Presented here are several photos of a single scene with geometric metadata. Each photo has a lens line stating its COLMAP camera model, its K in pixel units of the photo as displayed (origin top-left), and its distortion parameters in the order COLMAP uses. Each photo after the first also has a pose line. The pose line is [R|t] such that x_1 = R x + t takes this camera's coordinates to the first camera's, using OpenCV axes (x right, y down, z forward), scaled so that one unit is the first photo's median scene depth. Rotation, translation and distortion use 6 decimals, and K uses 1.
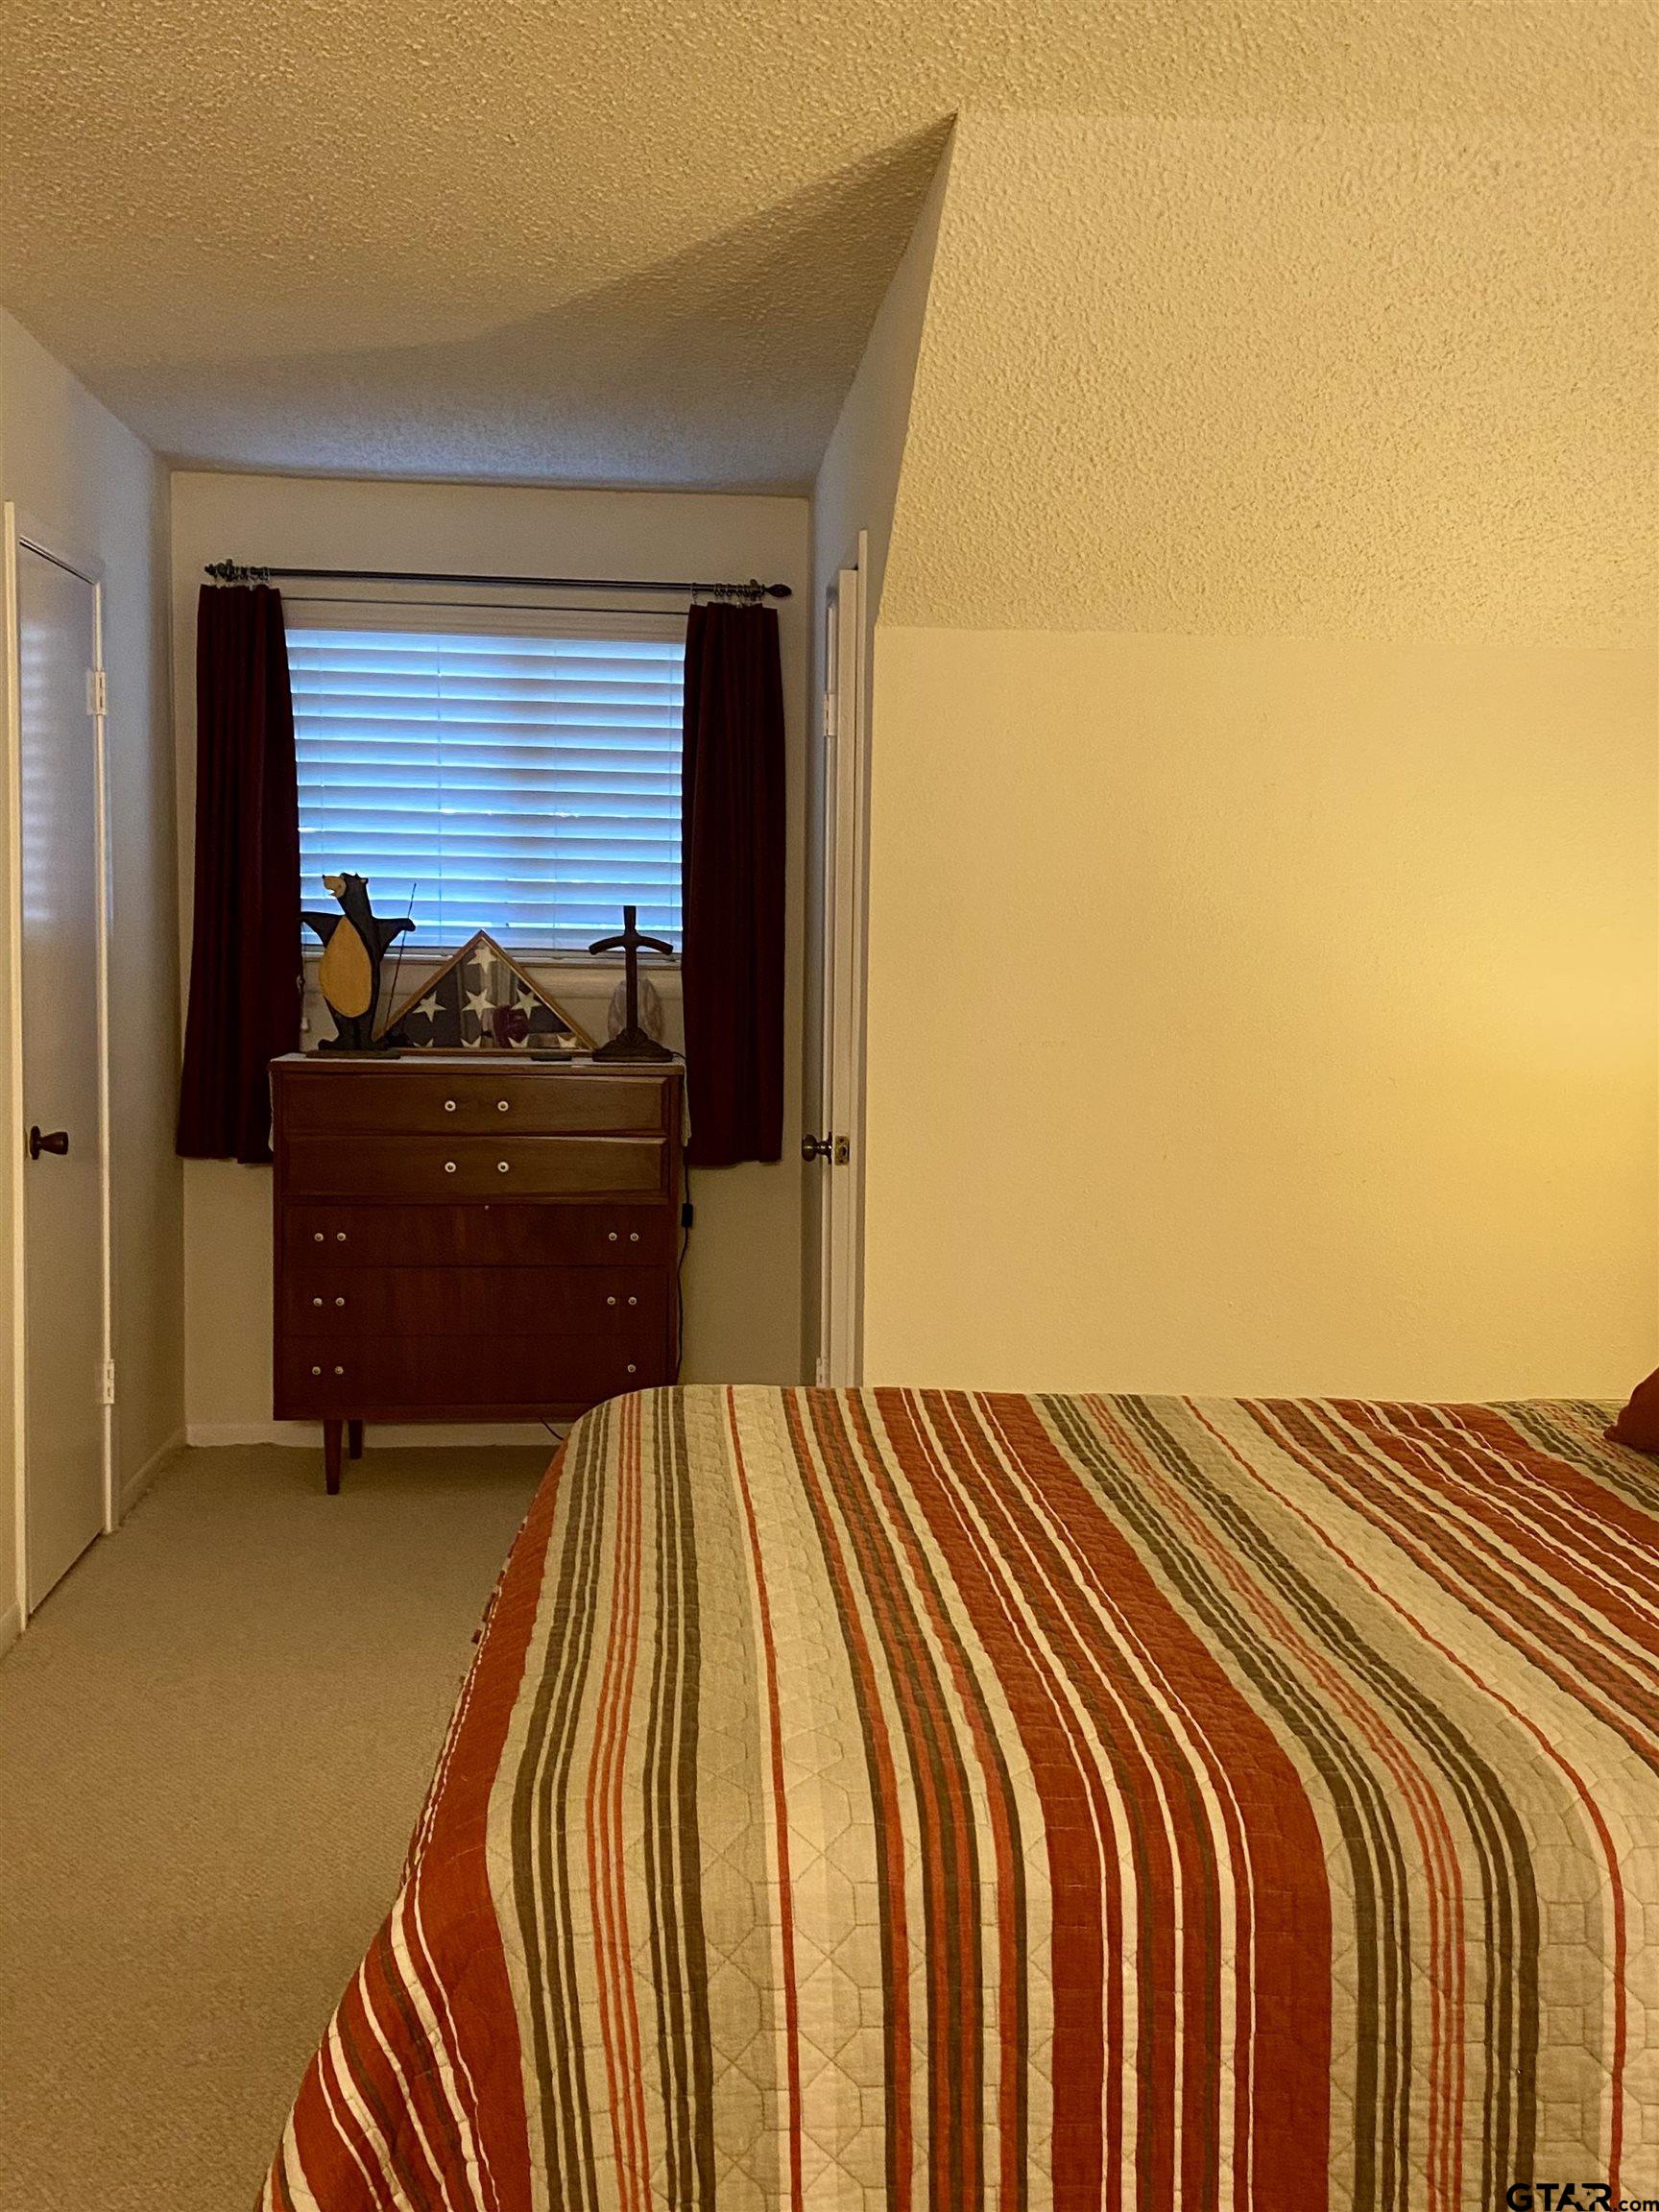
lens RADIAL K [[2237.2, 0, 829.5], [0, 2237.2, 1106.0], [0, 0, 1]] dist [0.083982, -0.006188]
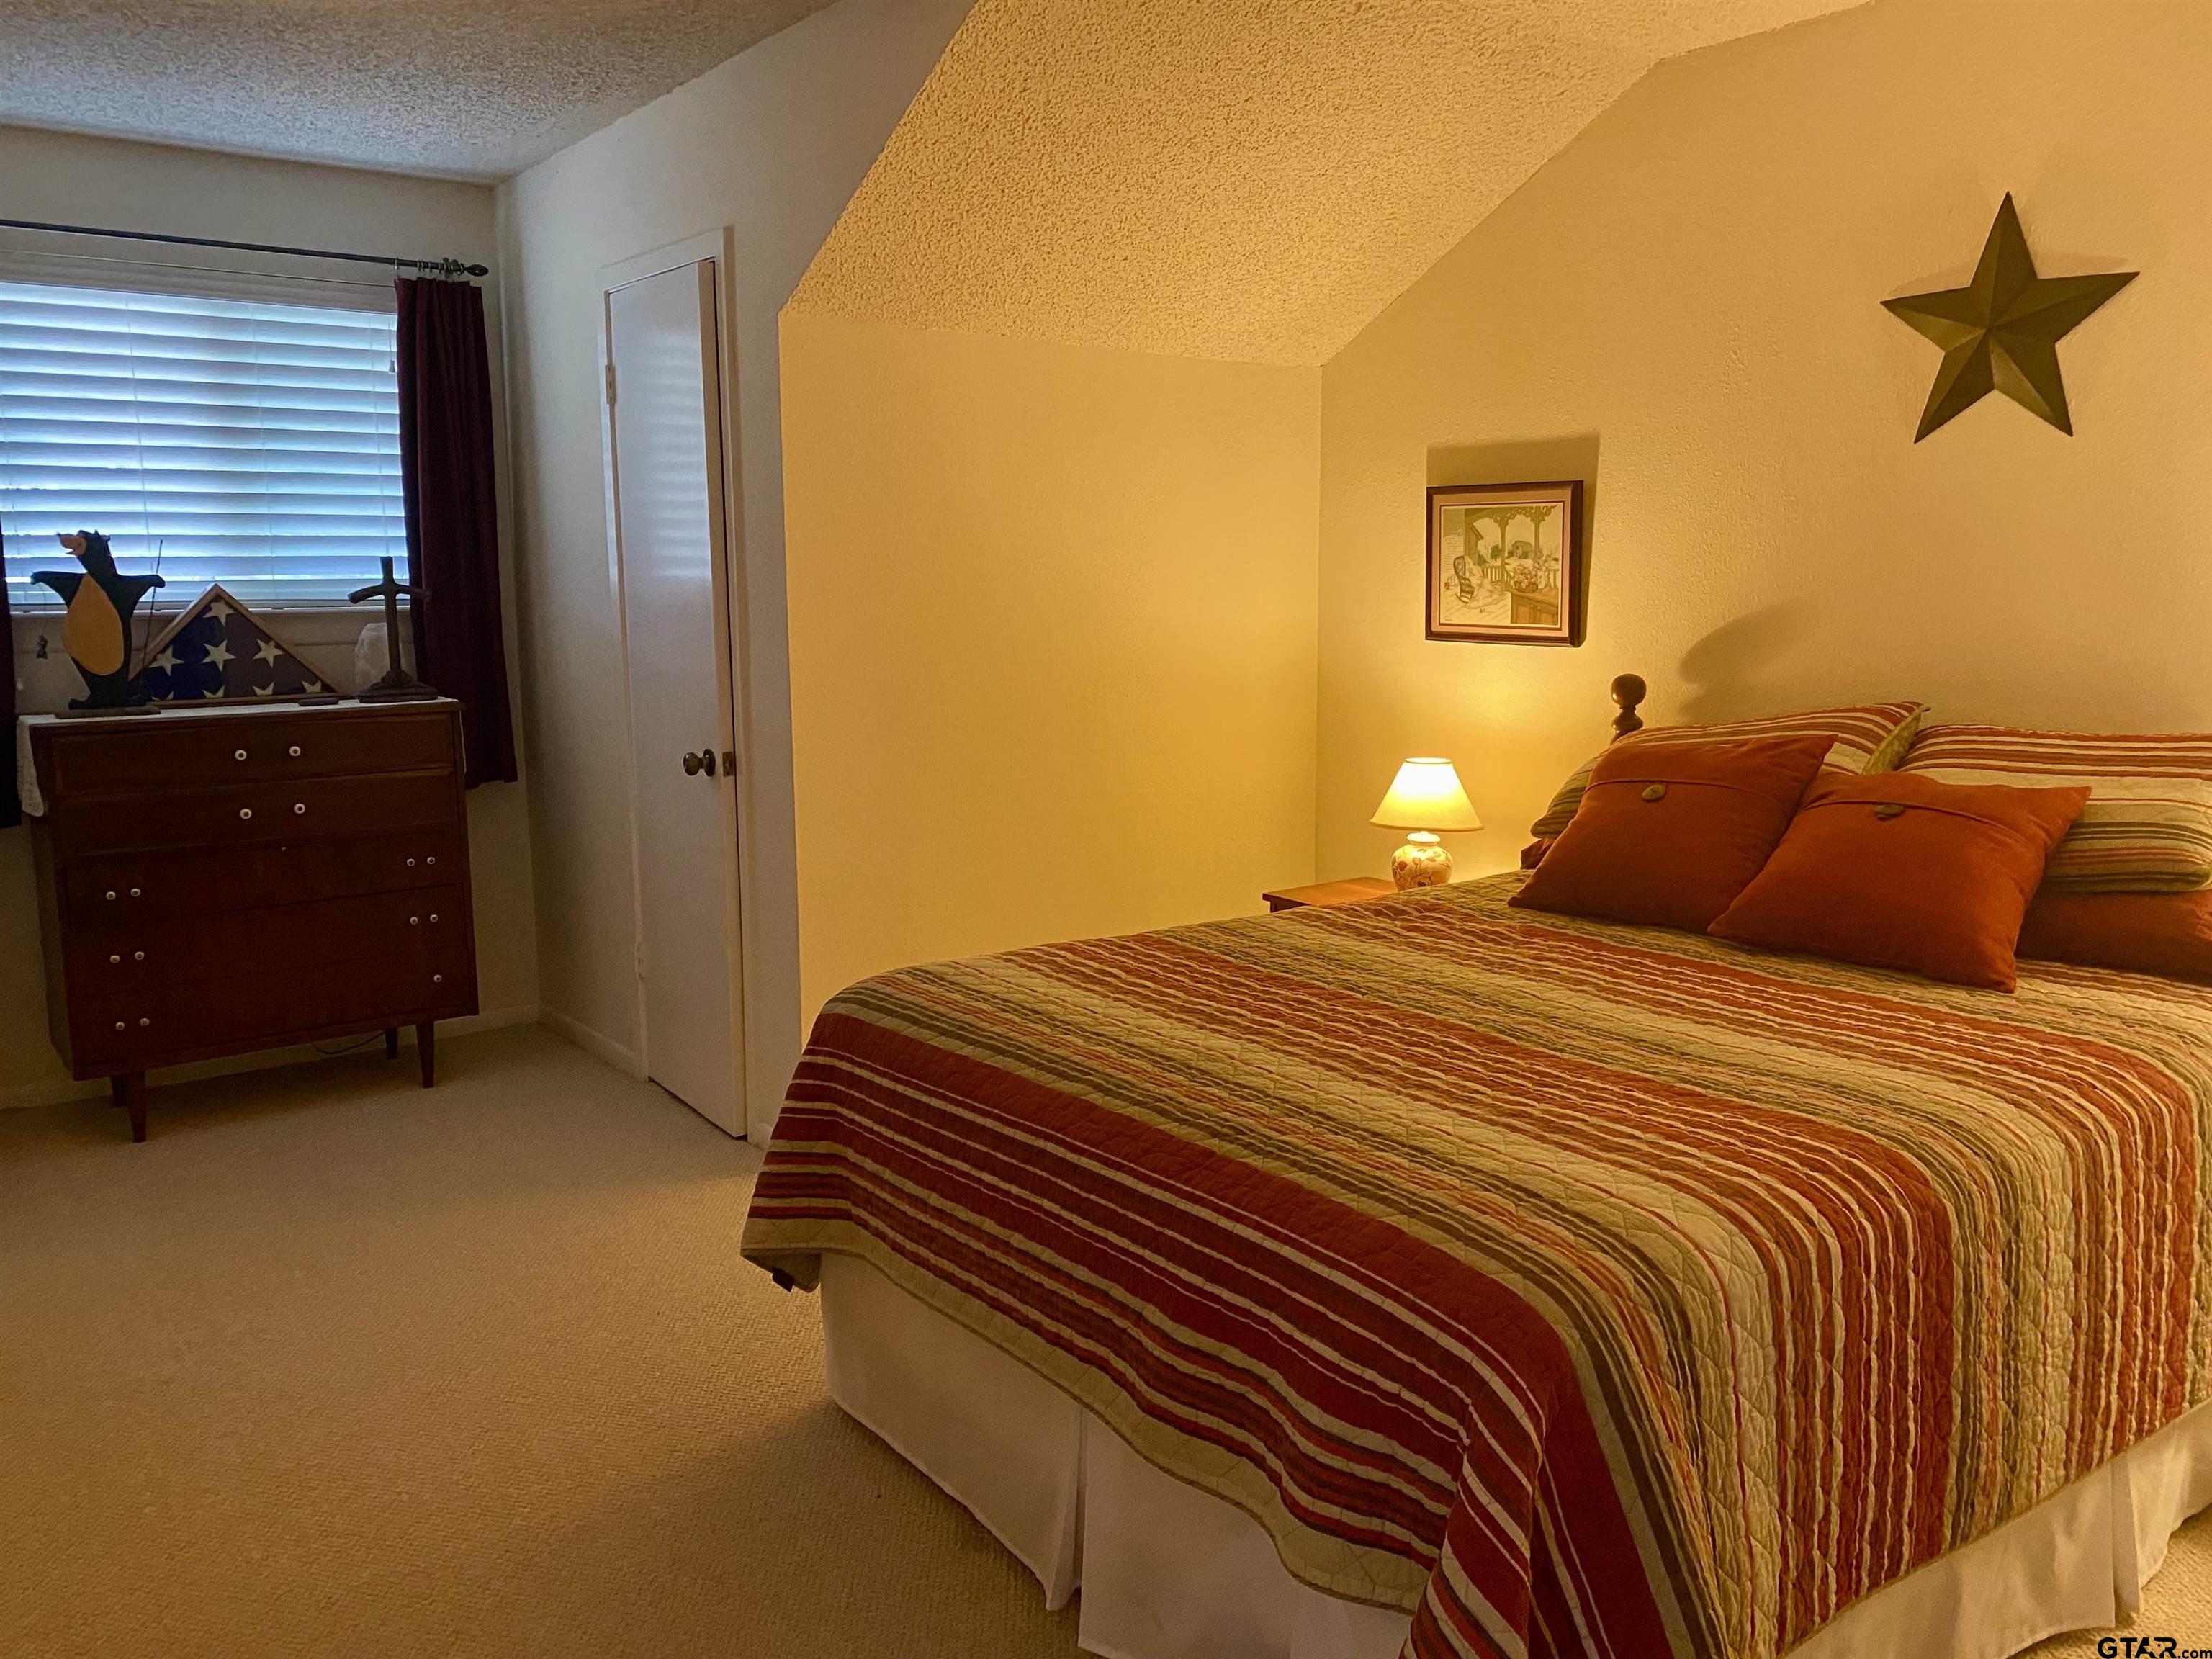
lens RADIAL K [[1739.4, 0, 1103.4], [0, 1739.4, 803.8], [0, 0, 1]] dist [0.001481, -0.000288]
pose [[0.840192, -0.097976, 0.533365, -0.257622], [0.065747, 0.994692, 0.079150, -0.014423], [-0.538289, -0.031434, 0.842174, 0.102440]]
